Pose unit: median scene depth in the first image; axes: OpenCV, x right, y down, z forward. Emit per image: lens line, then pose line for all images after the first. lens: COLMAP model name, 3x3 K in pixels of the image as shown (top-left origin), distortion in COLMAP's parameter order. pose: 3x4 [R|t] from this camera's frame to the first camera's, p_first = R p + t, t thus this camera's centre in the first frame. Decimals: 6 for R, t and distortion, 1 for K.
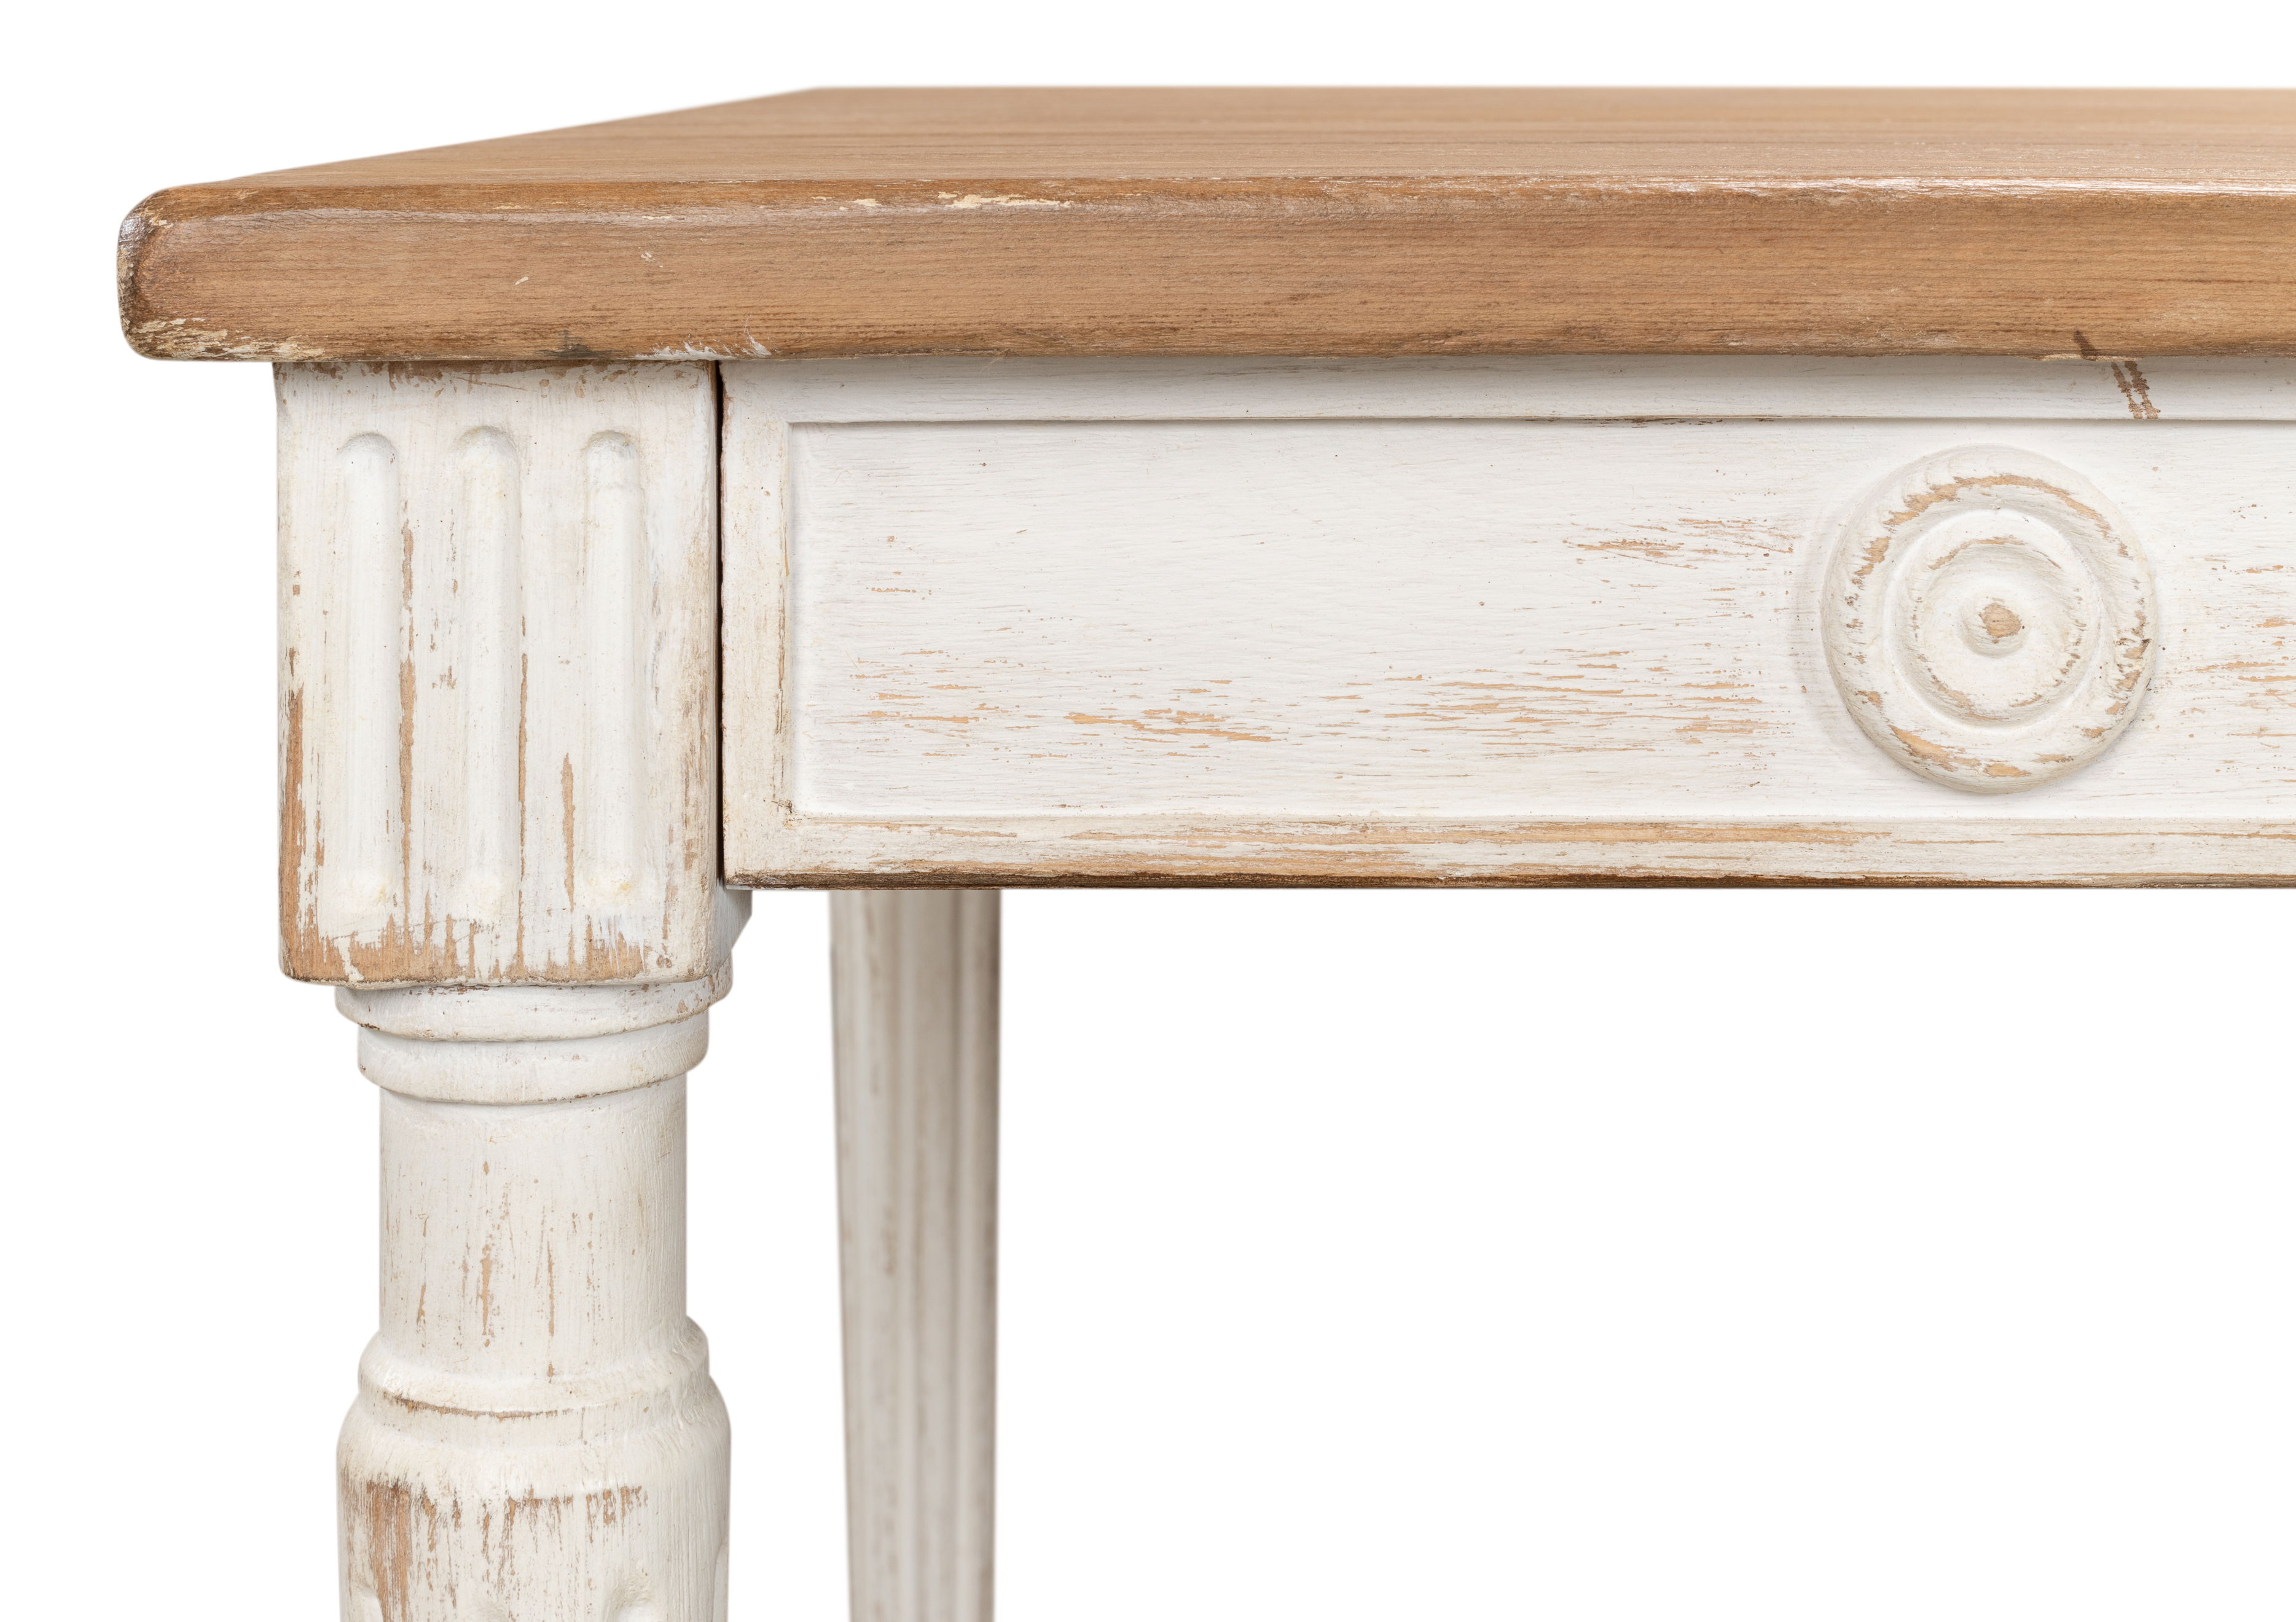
lens RADIAL K [[5510.2, 0, 1380.7], [0, 5510.2, 811.4], [0, 0, 1]] dist [-0.091646, -0.789126]
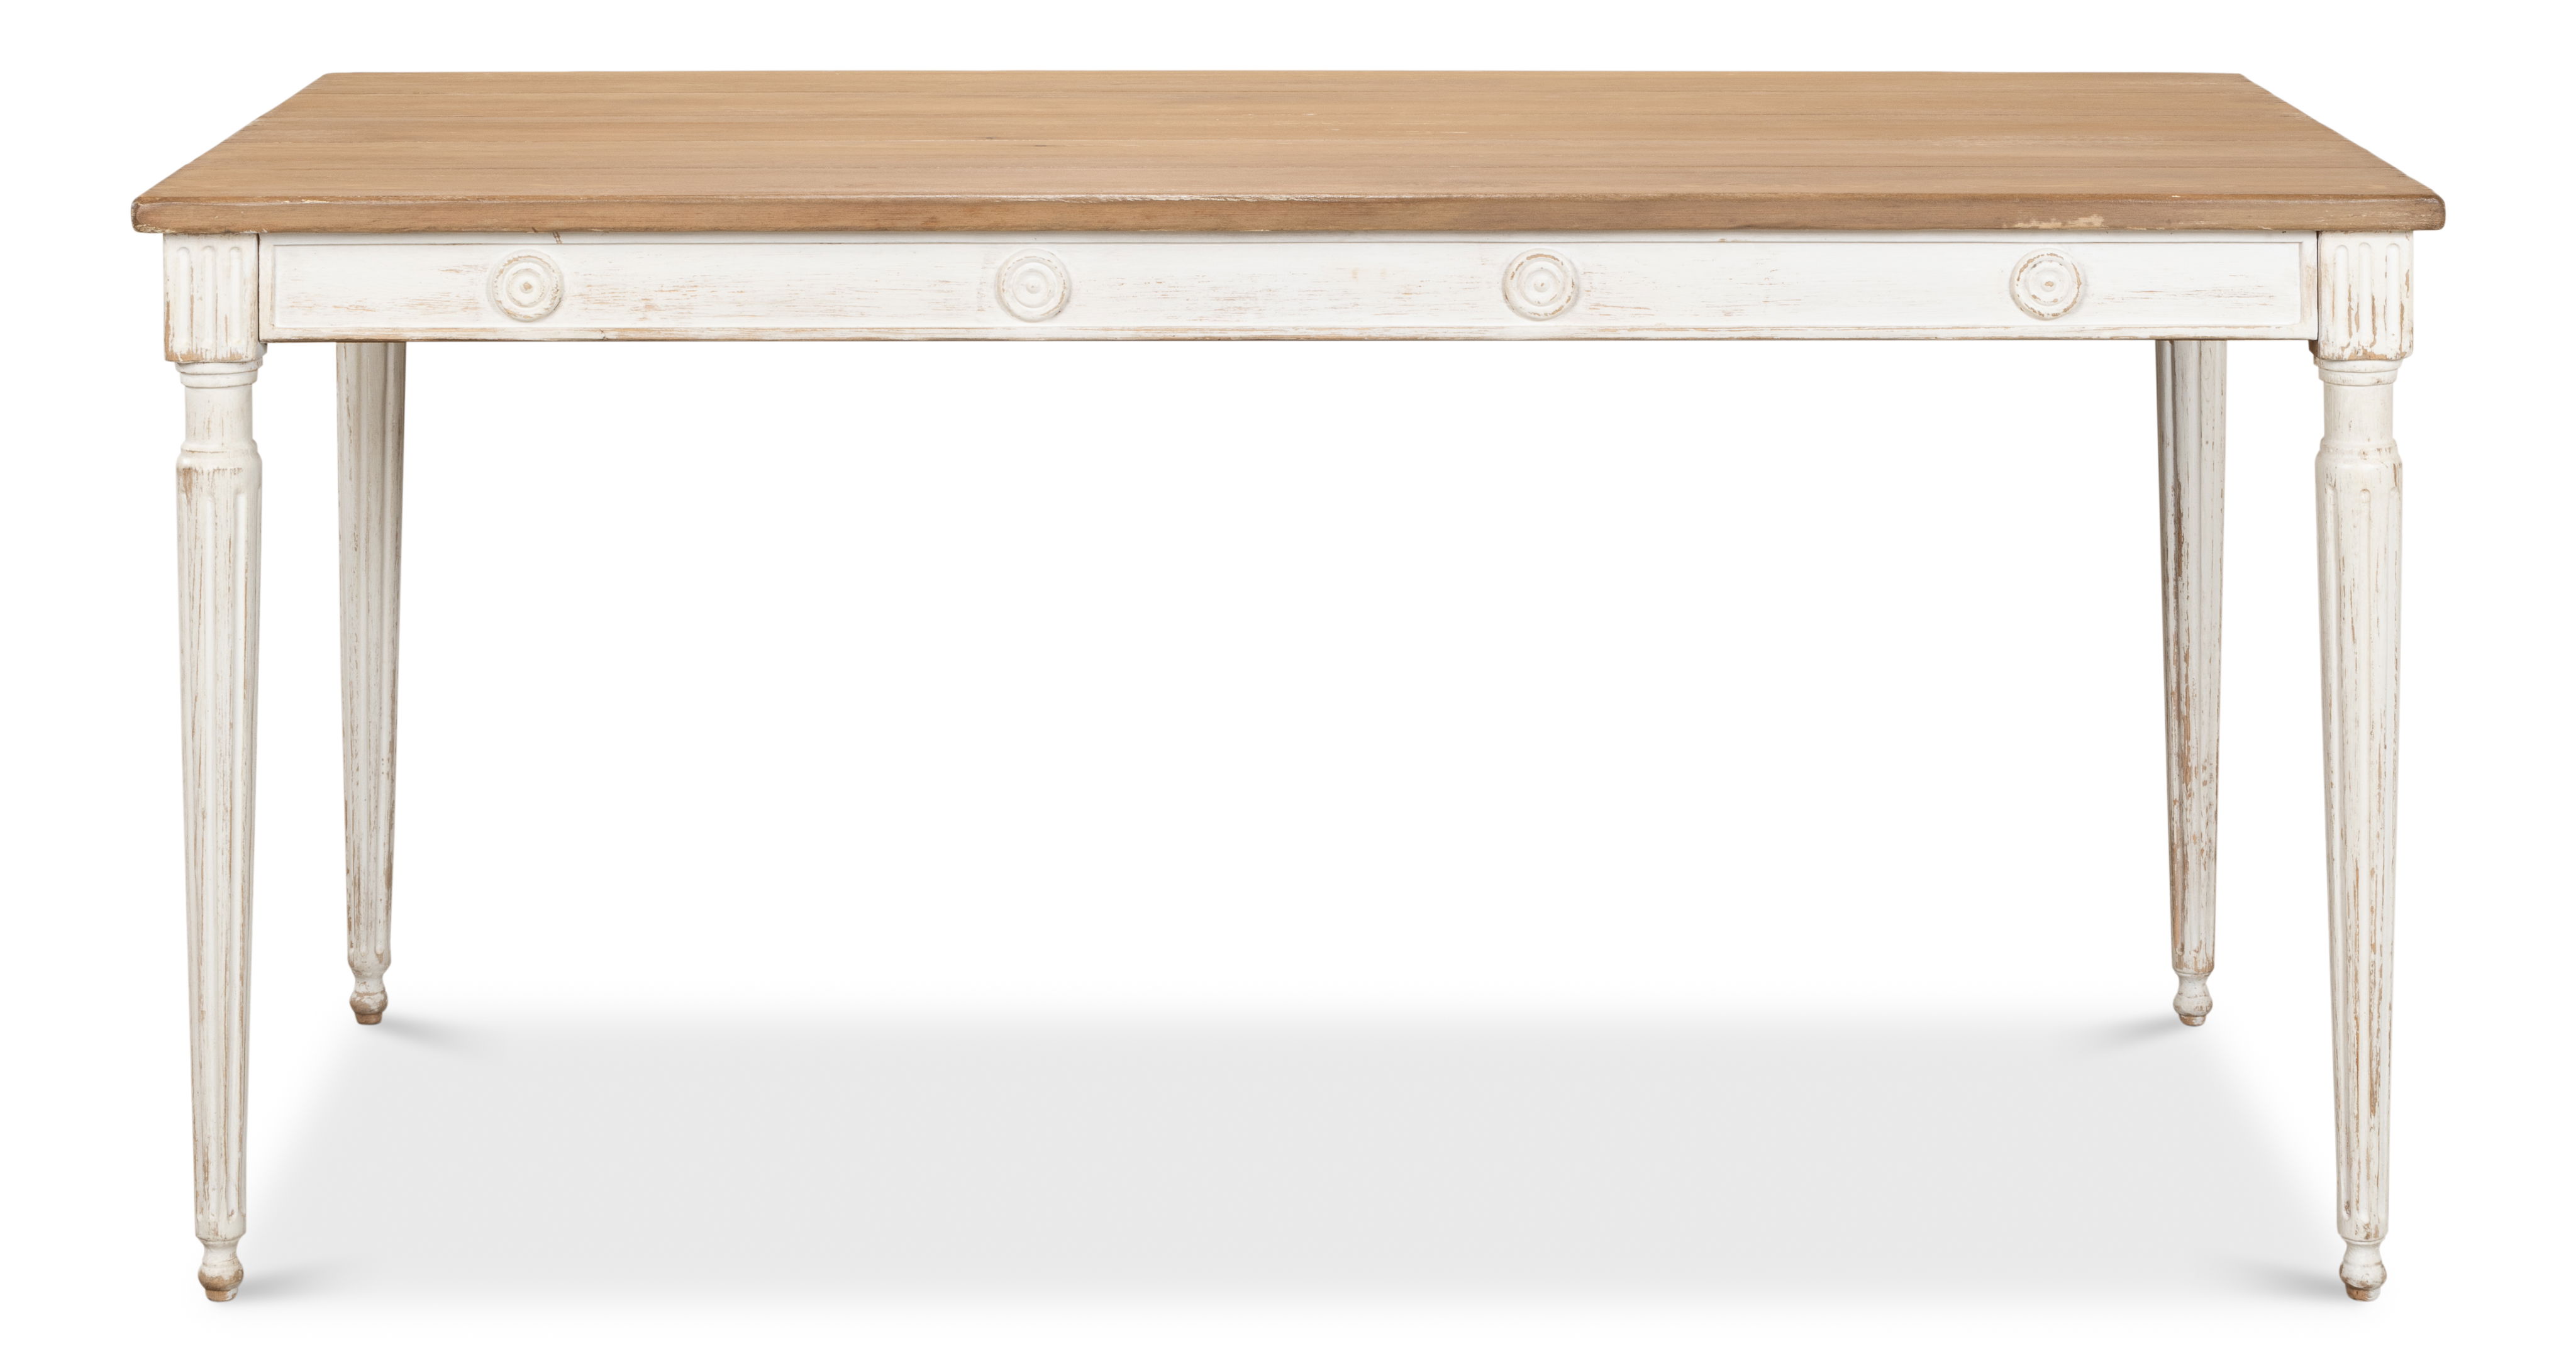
lens RADIAL K [[6062.0, 0, 1478.4], [0, 6062.0, 520.1], [0, 0, 1]] dist [-0.053416, 1.047161]
pose [[0.998240, -0.003199, 0.059213, 0.628918], [0.003090, 0.999993, 0.001933, 0.162726], [-0.059219, -0.001747, 0.998243, -4.343608]]
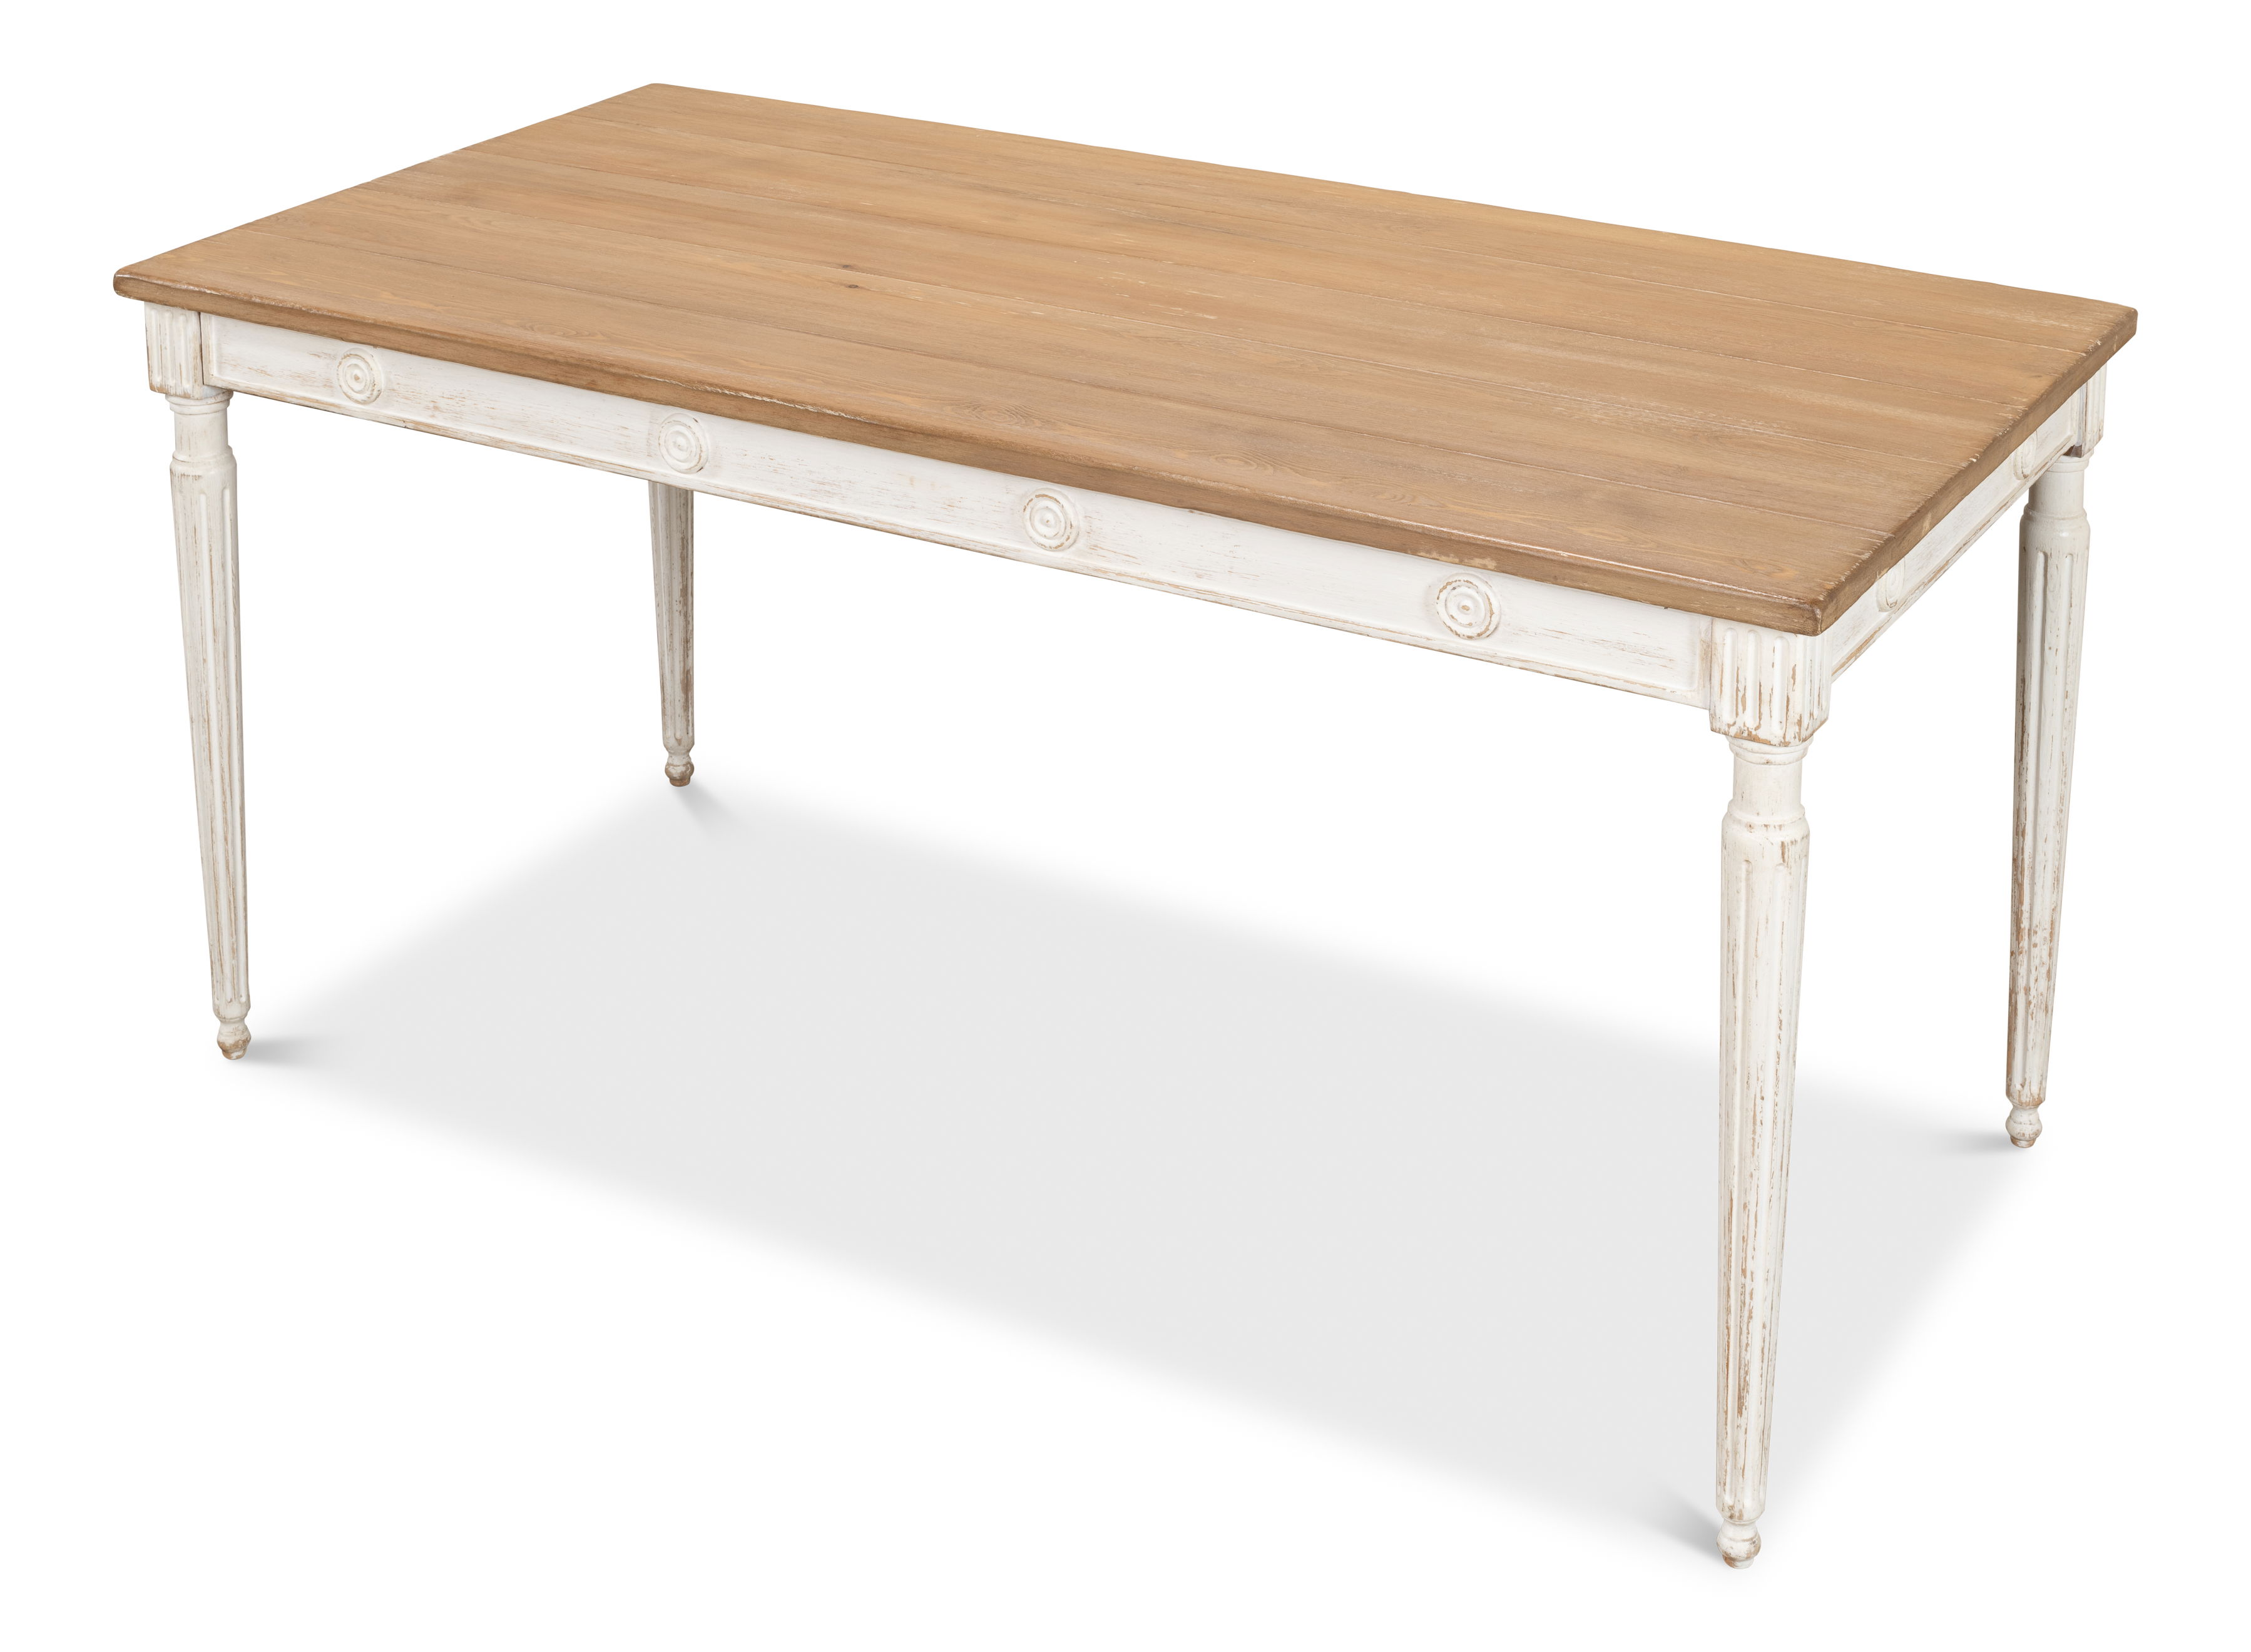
lens RADIAL K [[3786.7, 0, 1020.1], [0, 3786.7, 539.0], [0, 0, 1]] dist [-0.082792, 0.051325]
pose [[0.852967, 0.177322, -0.490922, 2.790898], [-0.082005, 0.974372, 0.209463, -0.786925], [0.515483, -0.138407, 0.845648, -2.147092]]
